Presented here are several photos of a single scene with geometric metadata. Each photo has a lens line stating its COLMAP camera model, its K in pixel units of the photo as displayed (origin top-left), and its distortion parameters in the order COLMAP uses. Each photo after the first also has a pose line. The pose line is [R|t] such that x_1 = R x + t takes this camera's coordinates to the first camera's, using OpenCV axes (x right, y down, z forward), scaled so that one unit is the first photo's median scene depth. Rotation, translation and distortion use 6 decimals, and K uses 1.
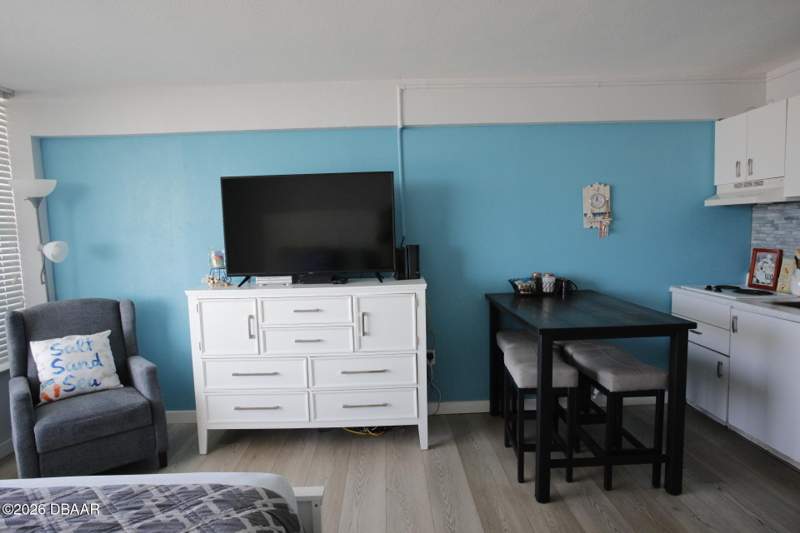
lens RADIAL K [[486.1, 0, 400.0], [0, 486.1, 266.5], [0, 0, 1]] dist [-0.025572, 0.002343]
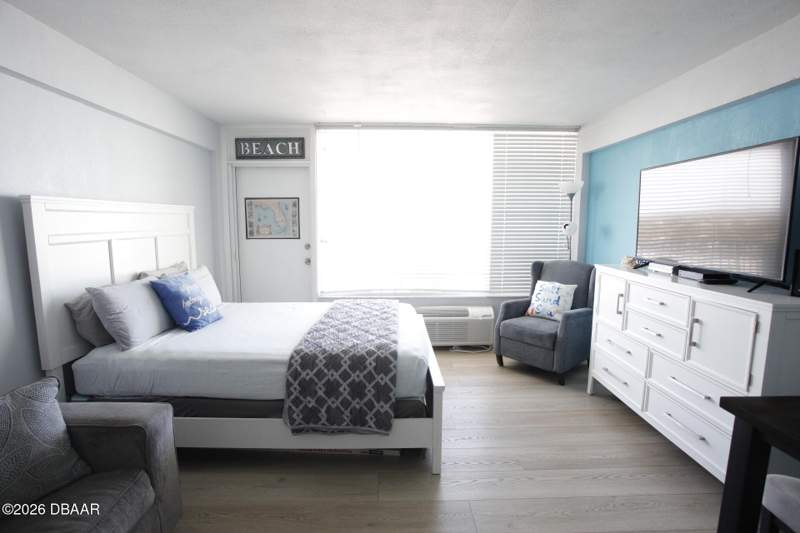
lens RADIAL K [[396.0, 0, 400.0], [0, 396.0, 266.5], [0, 0, 1]] dist [0.001982, 0.000580]
pose [[-0.009250, 0.141856, -0.989844, 0.524948], [-0.092396, 0.985530, 0.142101, -0.039816], [0.995679, 0.092772, 0.003991, 0.420476]]
